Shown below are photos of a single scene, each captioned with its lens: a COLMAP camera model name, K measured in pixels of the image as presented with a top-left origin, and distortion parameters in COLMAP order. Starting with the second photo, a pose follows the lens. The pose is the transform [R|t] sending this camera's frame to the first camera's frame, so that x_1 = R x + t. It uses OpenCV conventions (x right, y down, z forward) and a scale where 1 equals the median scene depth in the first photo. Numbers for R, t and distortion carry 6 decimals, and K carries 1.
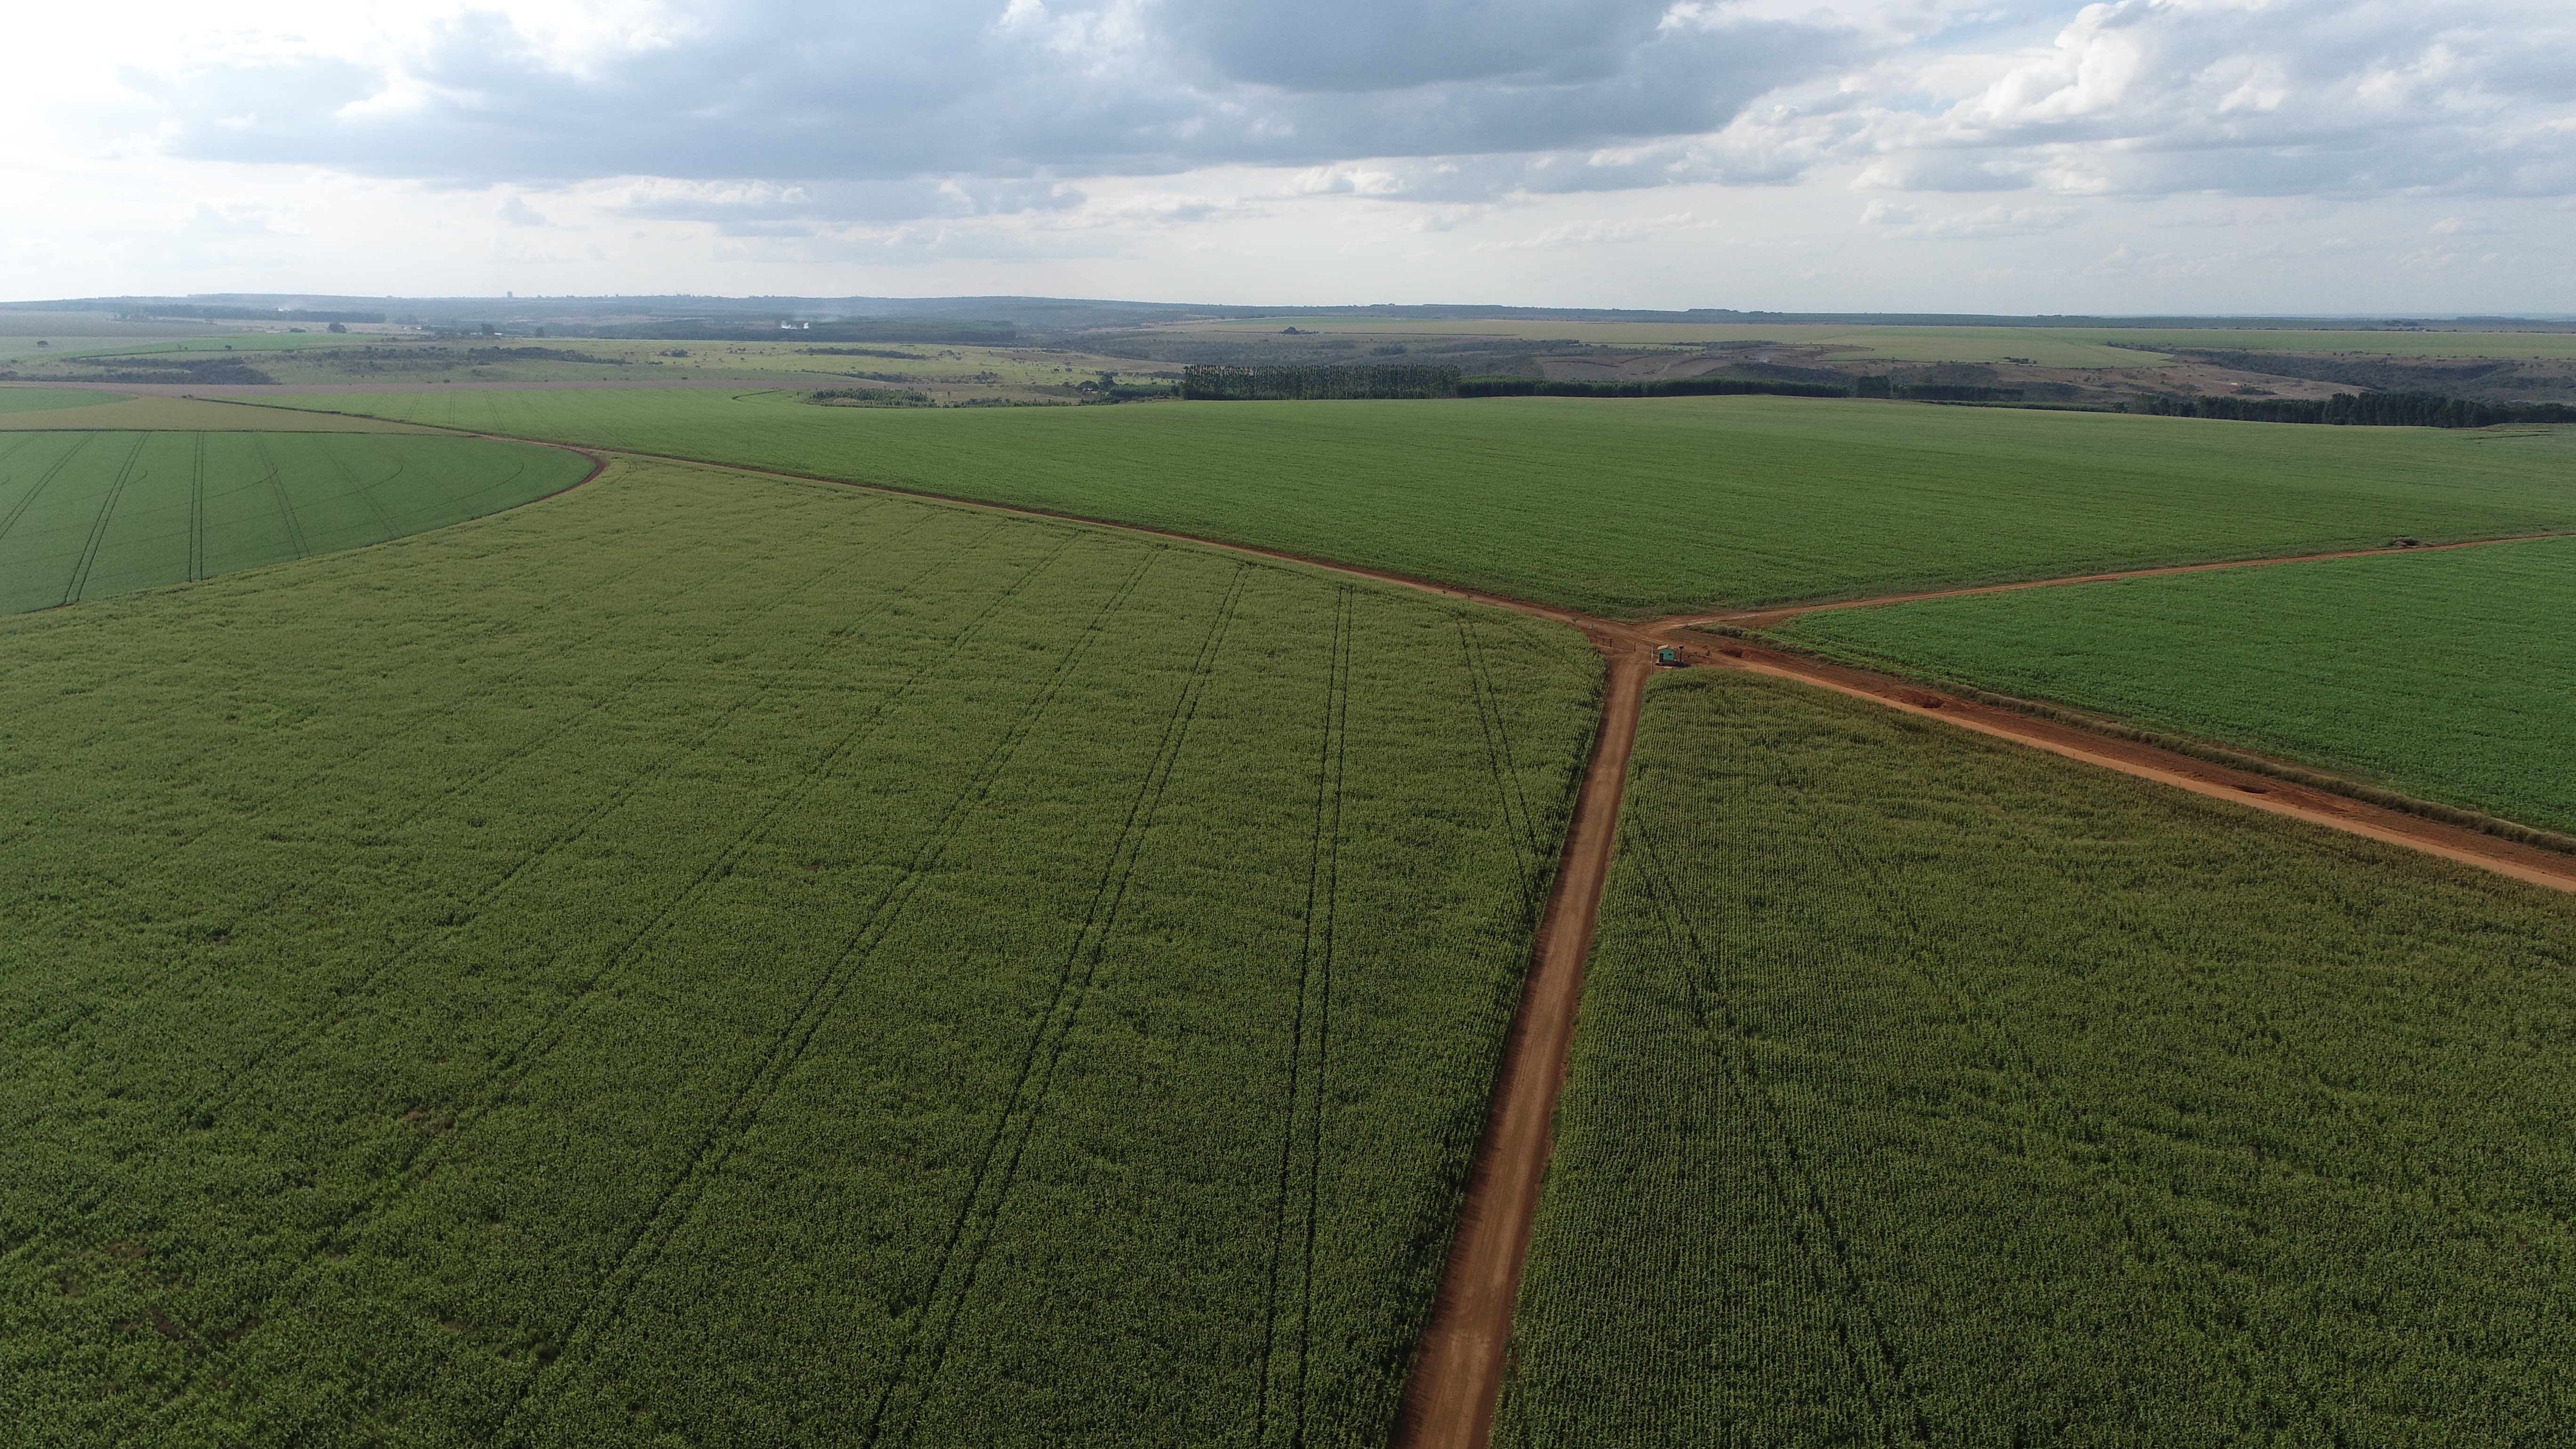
lens RADIAL K [[2012.7, 0, 1207.4], [0, 2012.7, 727.6], [0, 0, 1]] dist [-0.014196, 0.004072]
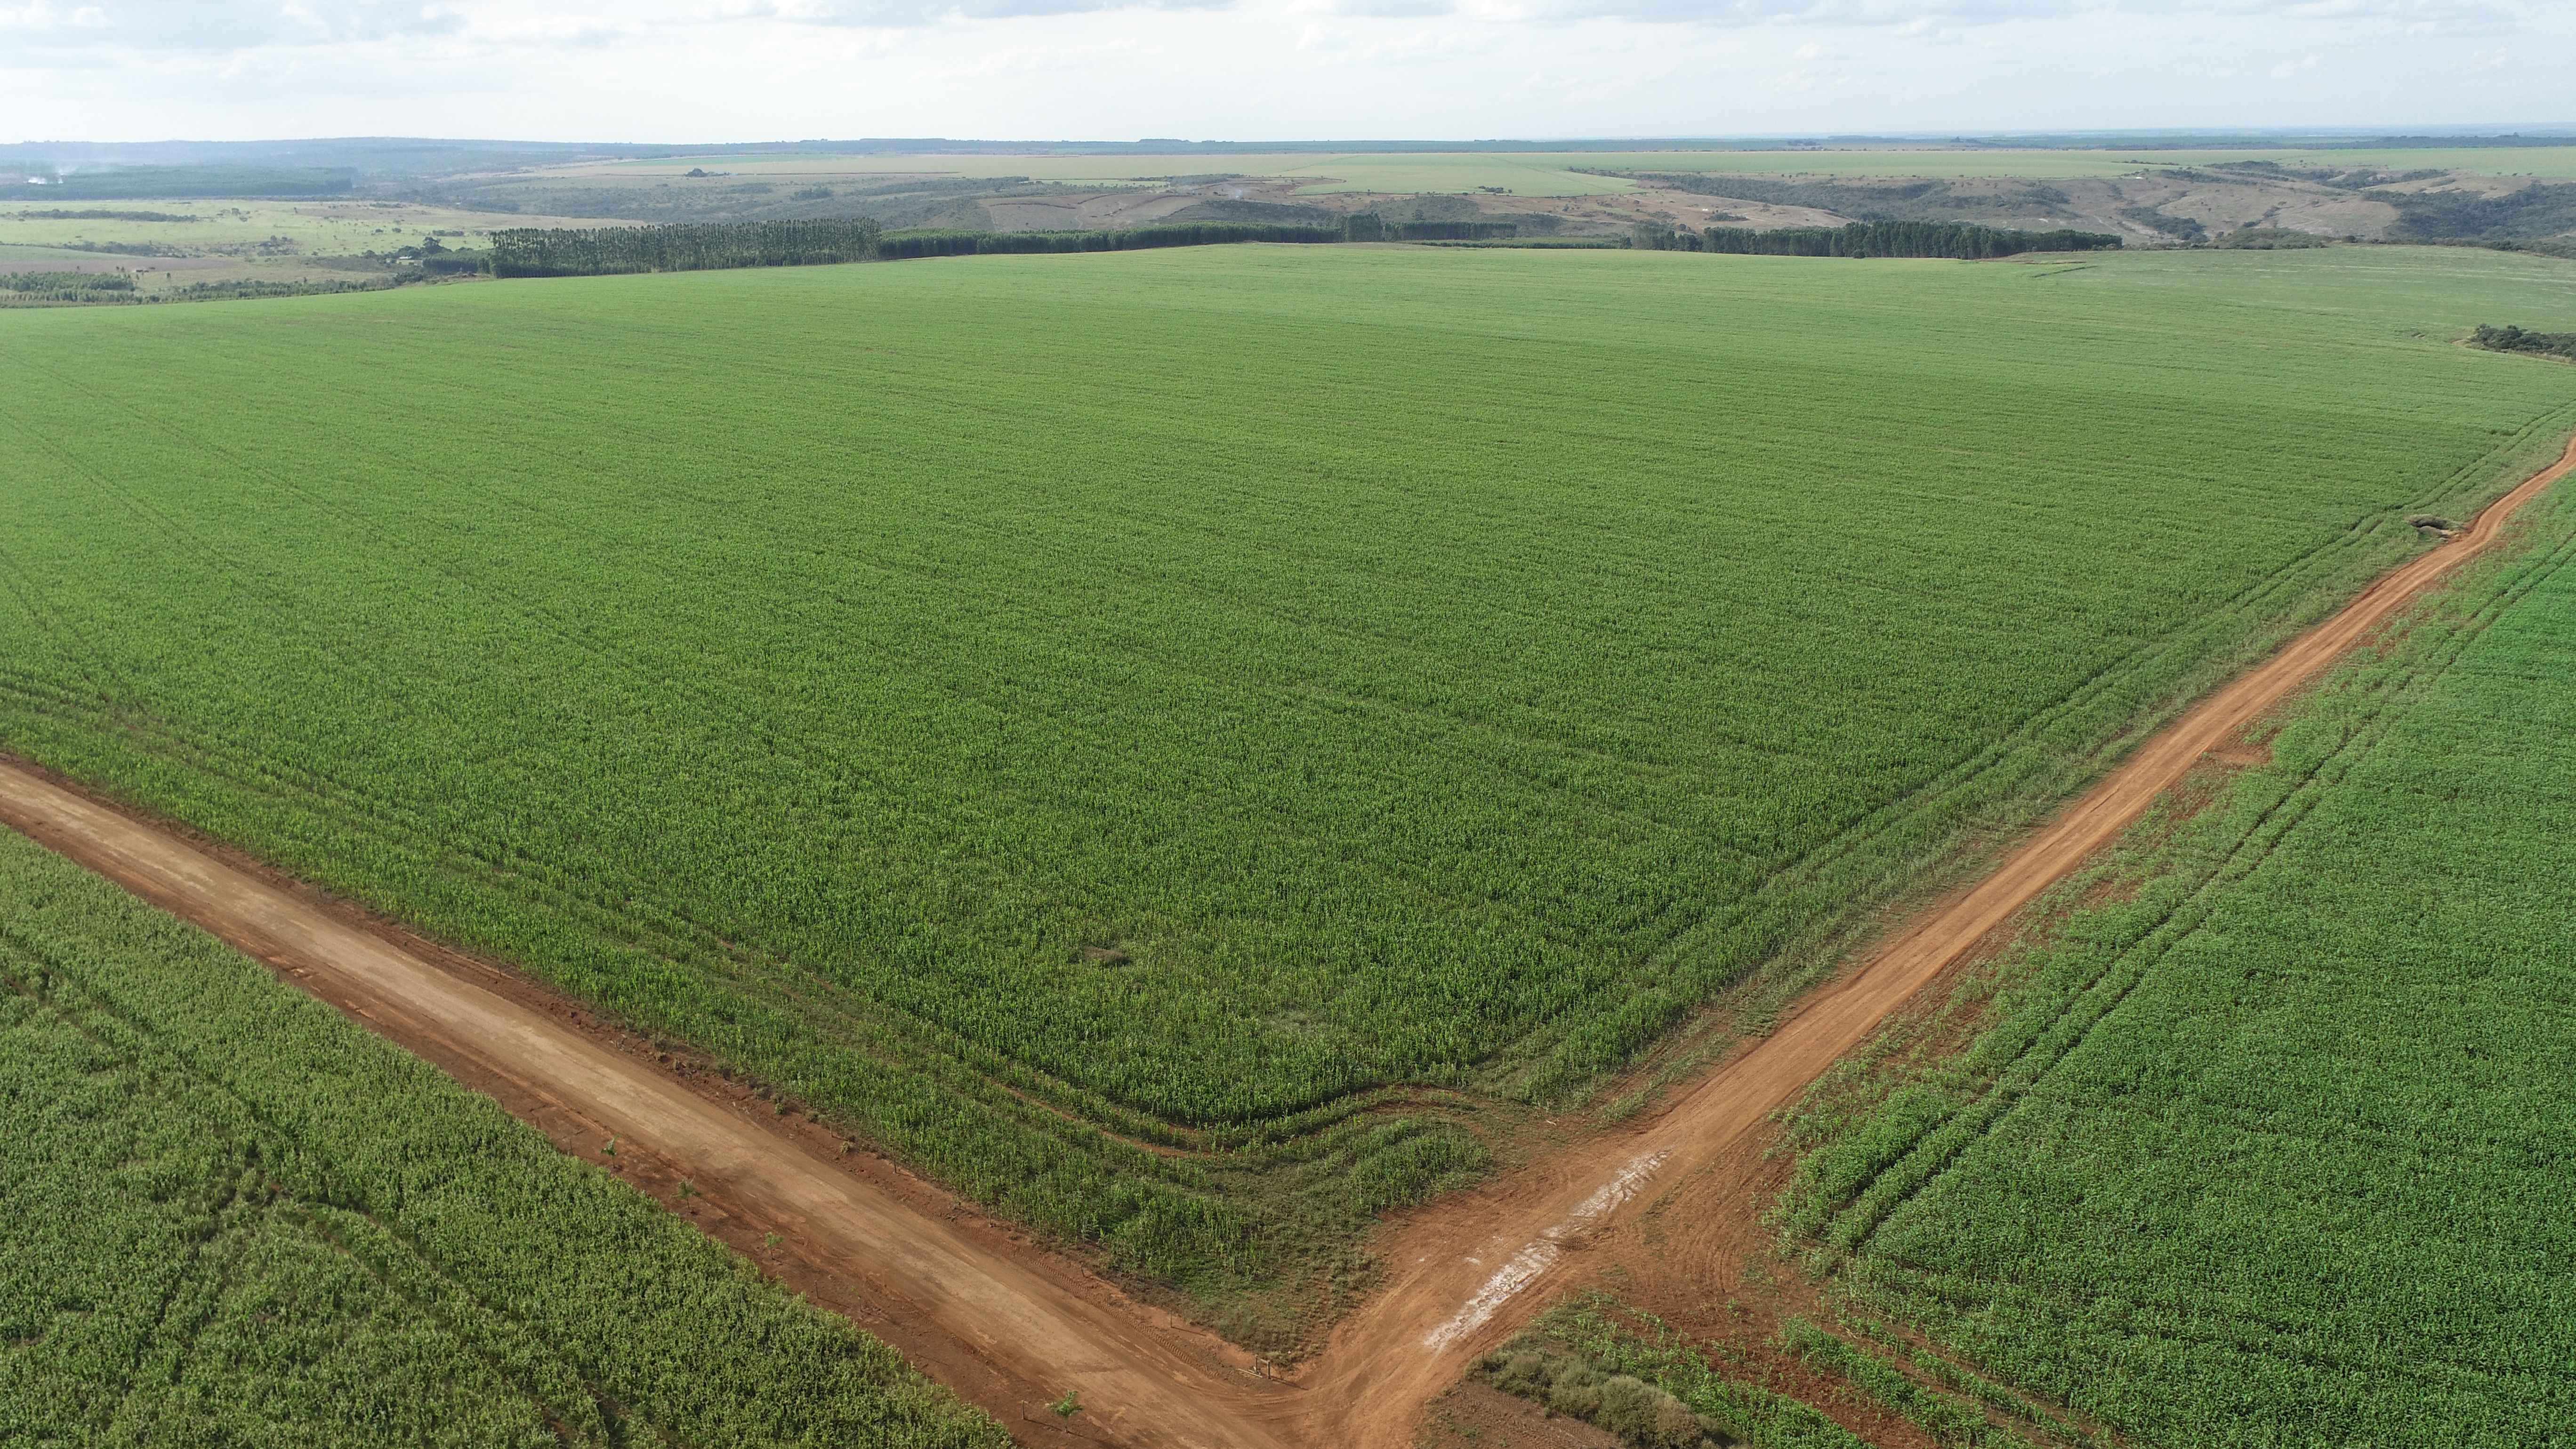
lens RADIAL K [[2012.7, 0, 1207.4], [0, 2012.7, 727.6], [0, 0, 1]] dist [-0.014196, 0.004072]
pose [[0.965239, -0.086042, 0.246800, 0.022792], [0.066537, 0.994042, 0.086330, -0.024700], [-0.252757, -0.066907, 0.965213, 0.117828]]
